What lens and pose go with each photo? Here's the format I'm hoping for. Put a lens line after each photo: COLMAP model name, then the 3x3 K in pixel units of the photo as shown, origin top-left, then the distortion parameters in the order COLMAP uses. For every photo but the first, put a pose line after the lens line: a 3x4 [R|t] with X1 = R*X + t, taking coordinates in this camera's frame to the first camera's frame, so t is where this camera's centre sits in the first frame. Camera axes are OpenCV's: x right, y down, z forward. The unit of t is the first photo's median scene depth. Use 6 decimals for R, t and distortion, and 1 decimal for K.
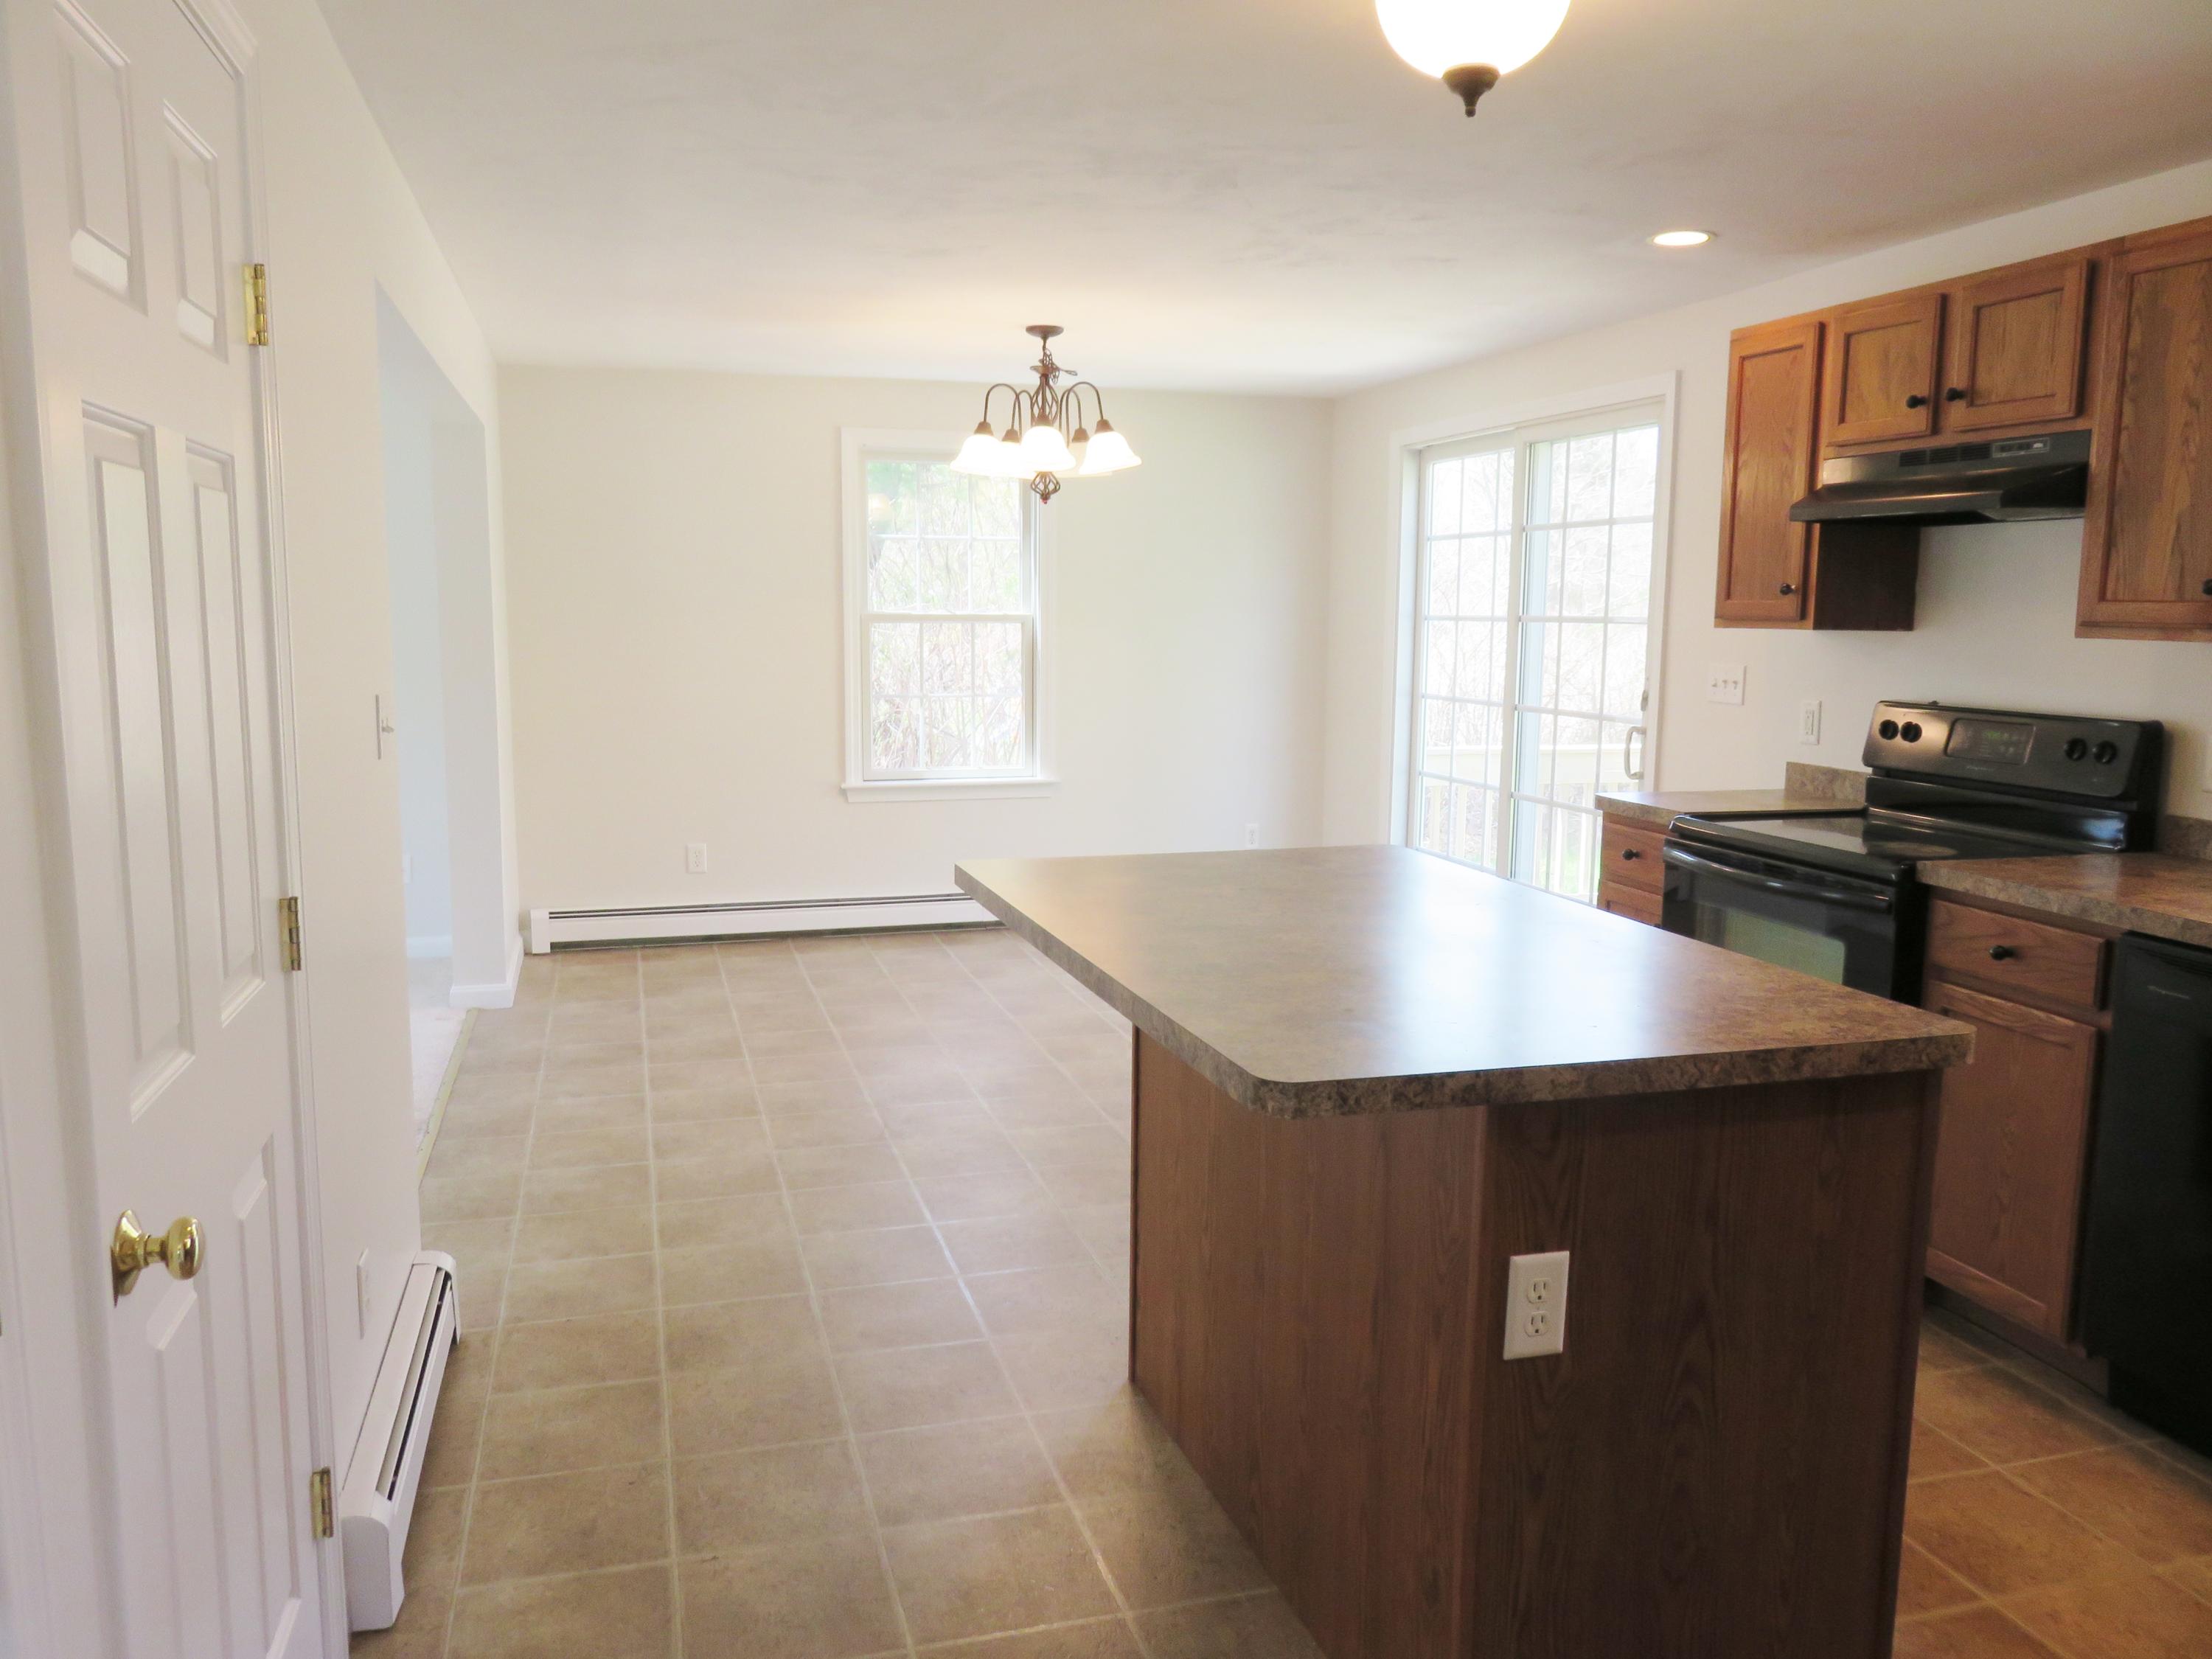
lens RADIAL K [[1661.9, 0, 1098.8], [0, 1661.9, 817.2], [0, 0, 1]] dist [-0.008657, -0.003191]
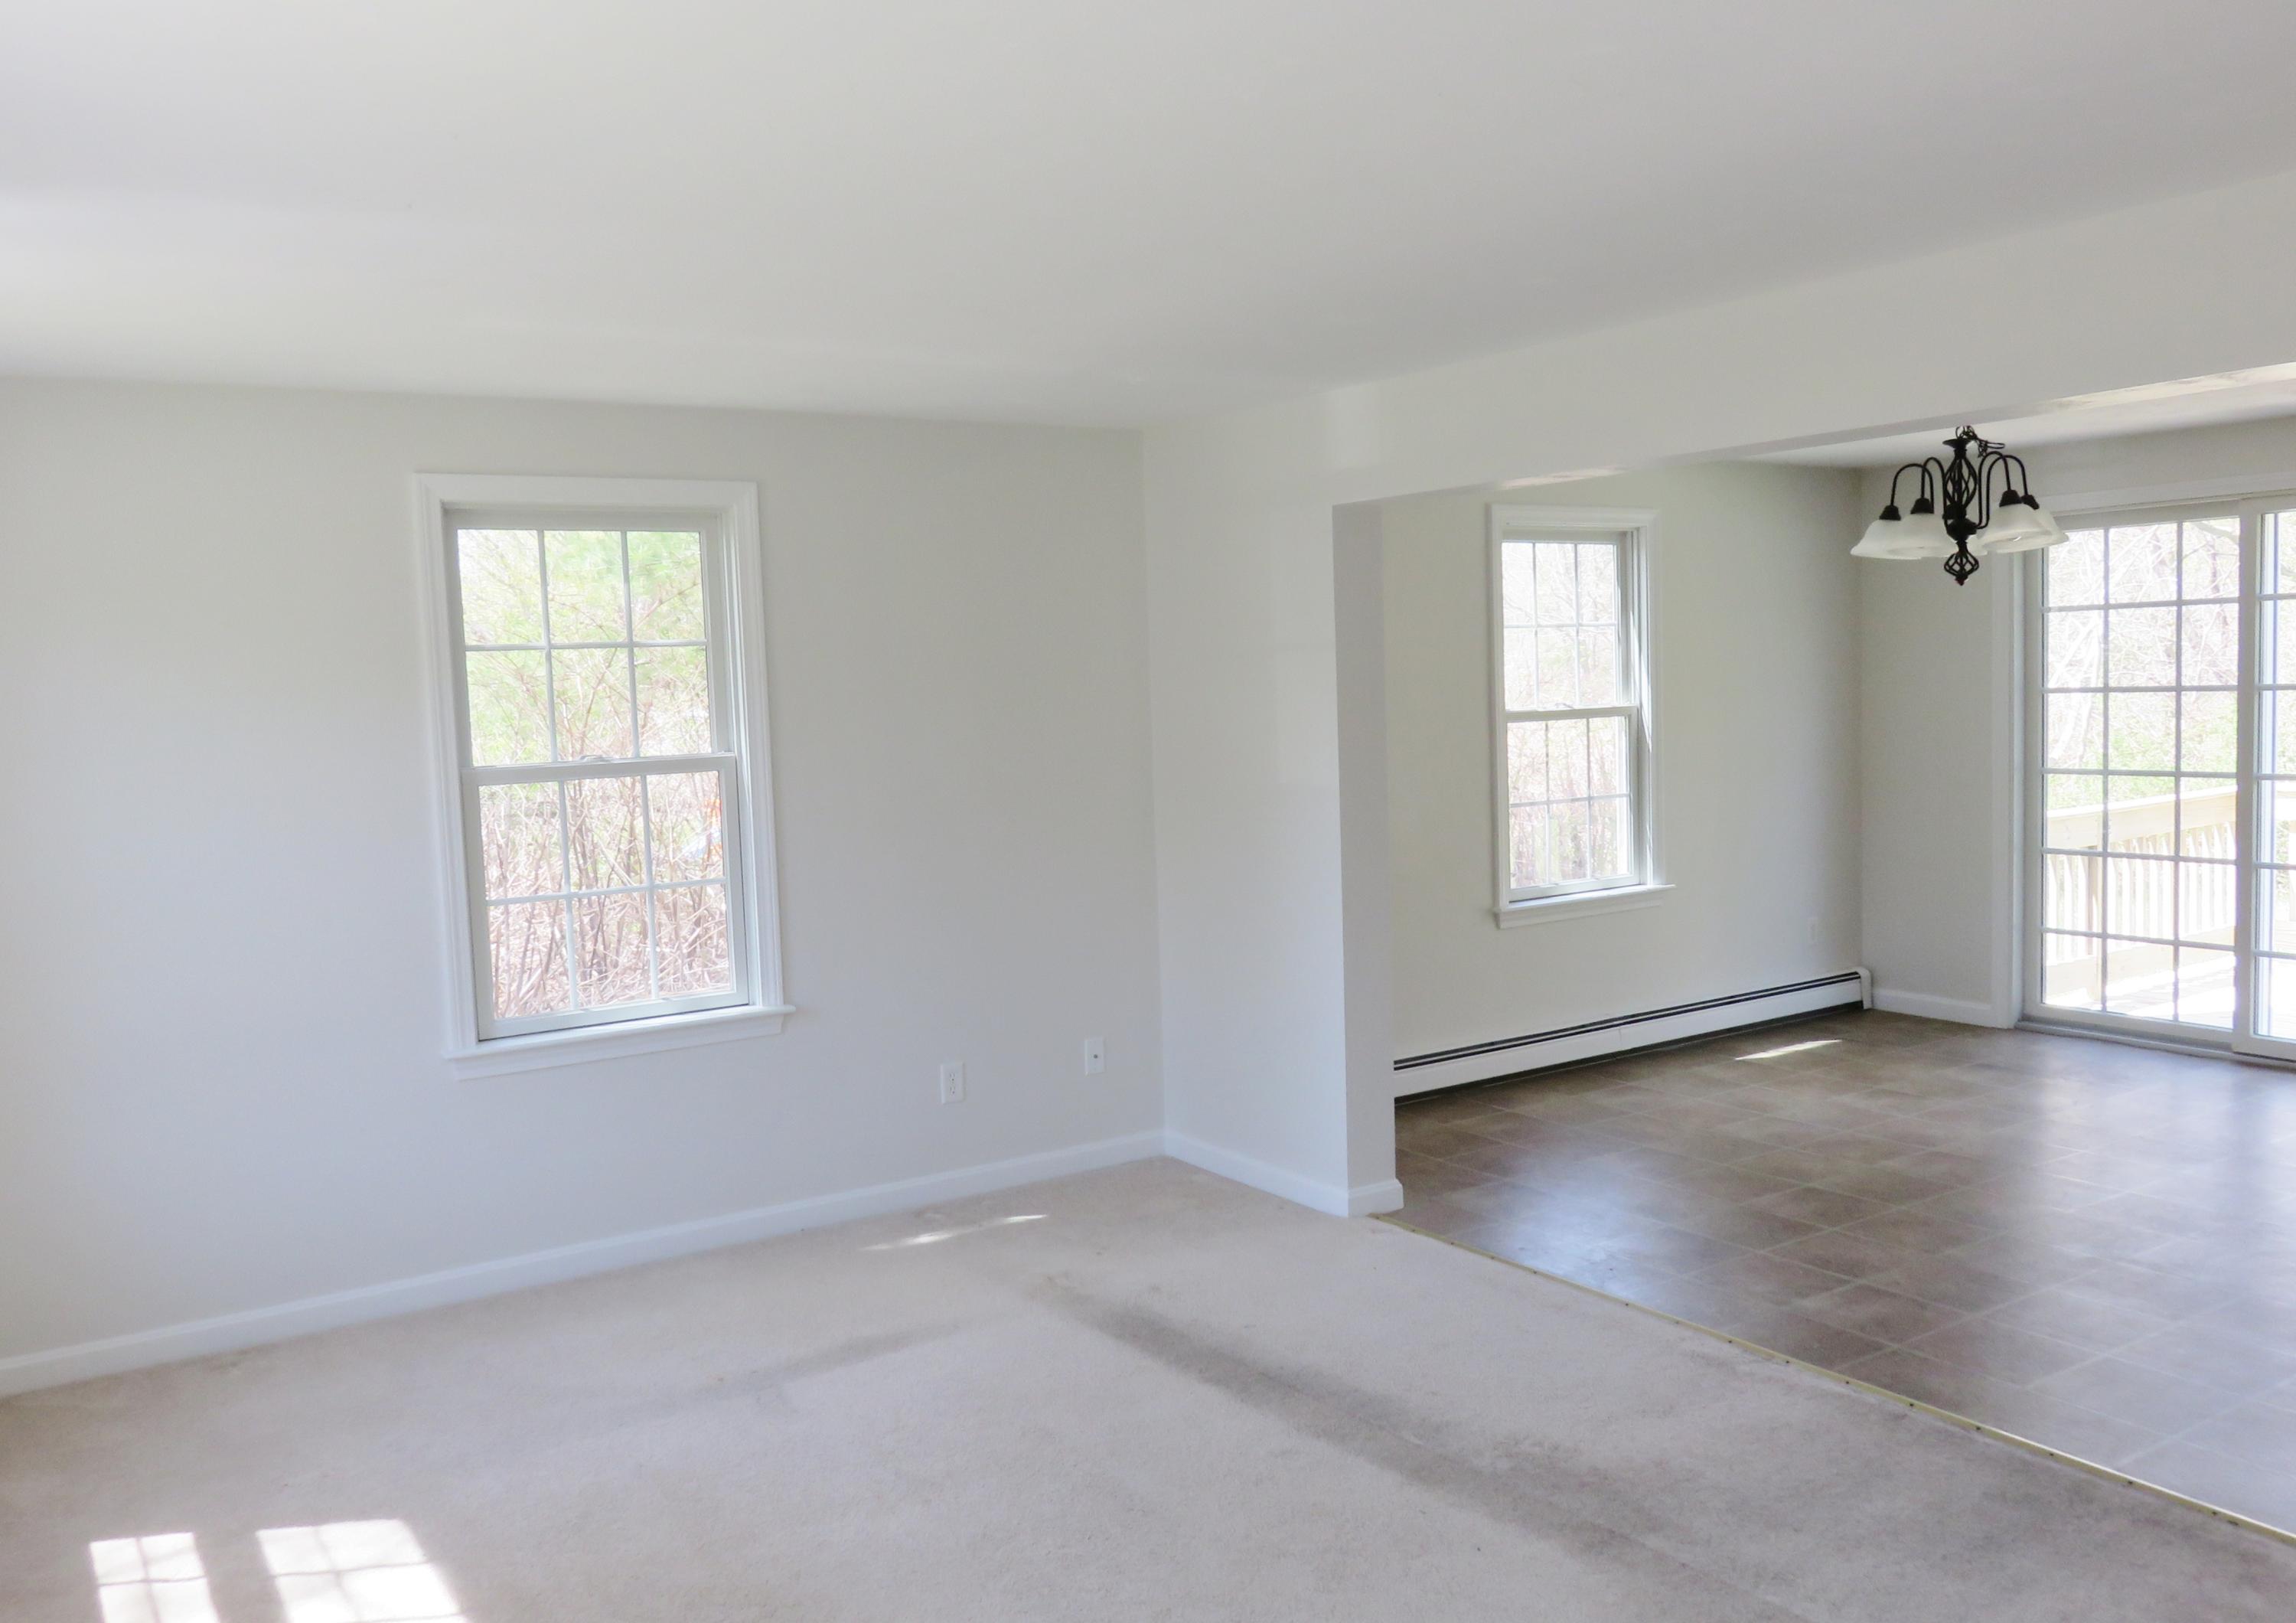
lens RADIAL K [[1822.0, 0, 1148.0], [0, 1822.0, 811.5], [0, 0, 1]] dist [-0.007522, 0.000705]
pose [[0.949736, -0.062444, 0.306761, -0.795124], [0.079220, 0.995950, -0.042530, -0.057284], [-0.302862, 0.064694, 0.950836, 0.185002]]
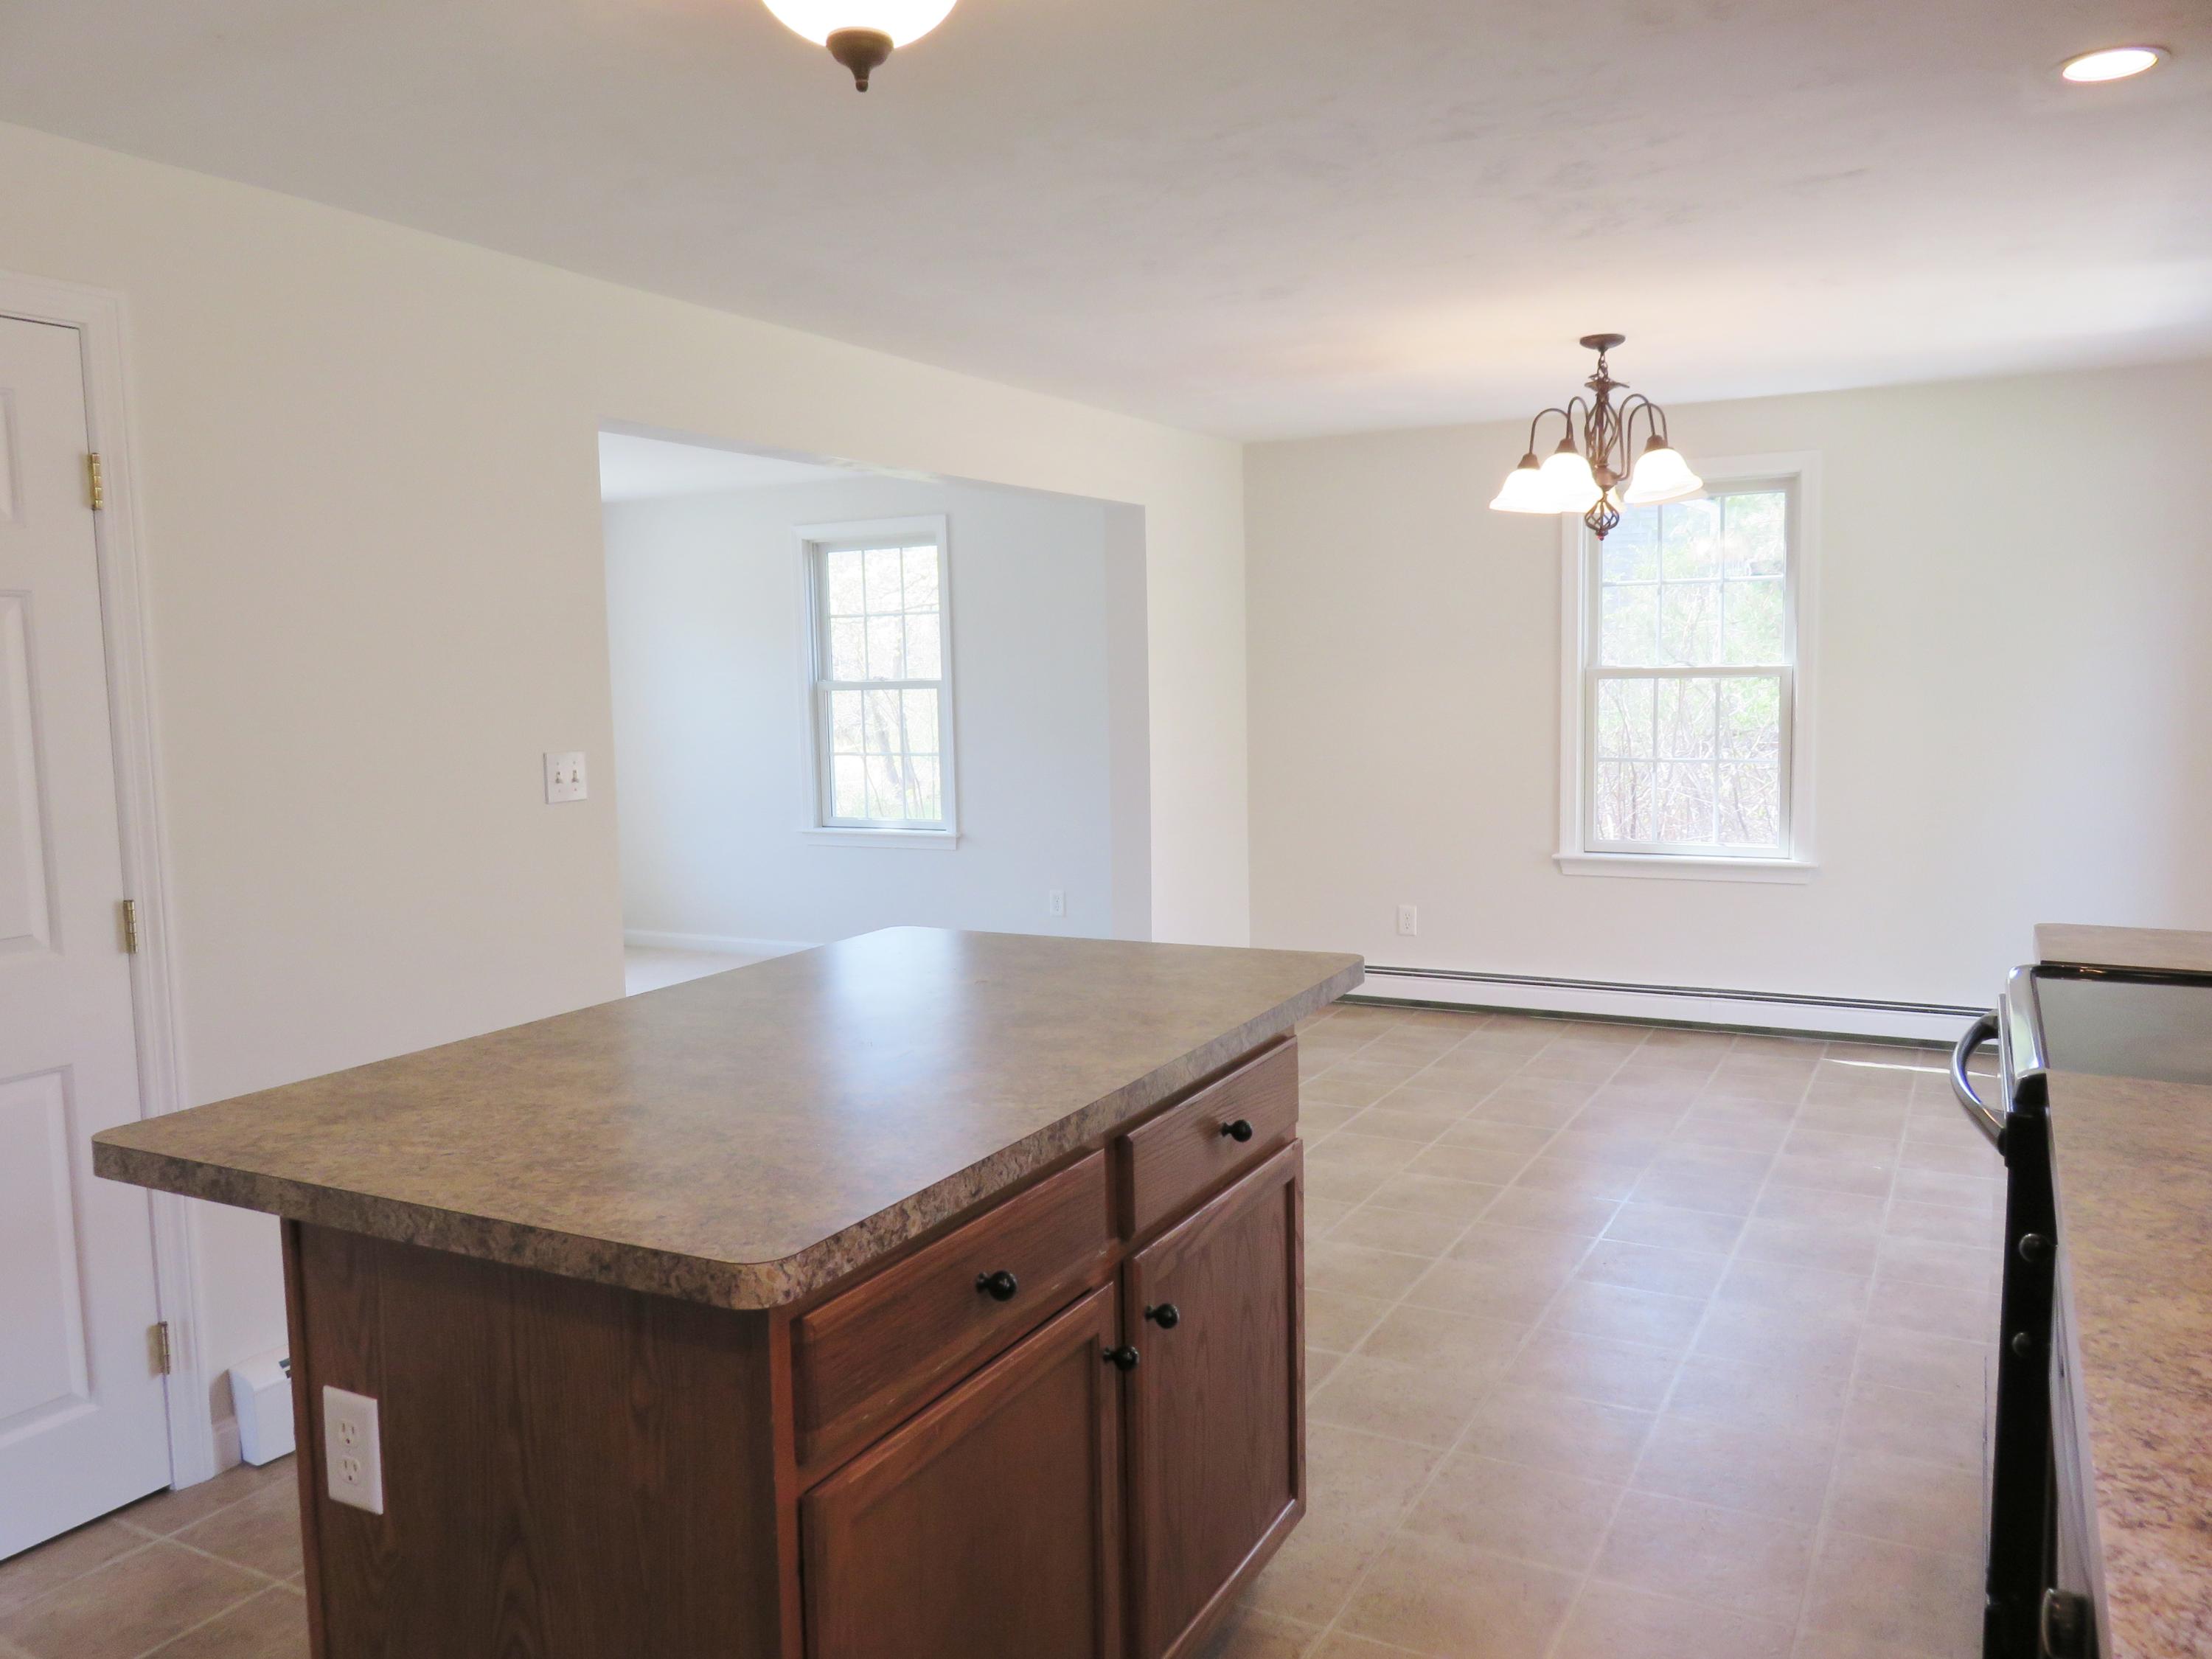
lens RADIAL K [[1666.2, 0, 1106.0], [0, 1666.2, 829.5], [0, 0, 1]] dist [0.003165, -0.001957]
pose [[0.723459, 0.045387, -0.688874, 0.389994], [-0.063398, 0.997988, -0.000828, -0.022027], [0.687450, 0.044272, 0.724881, 0.204739]]
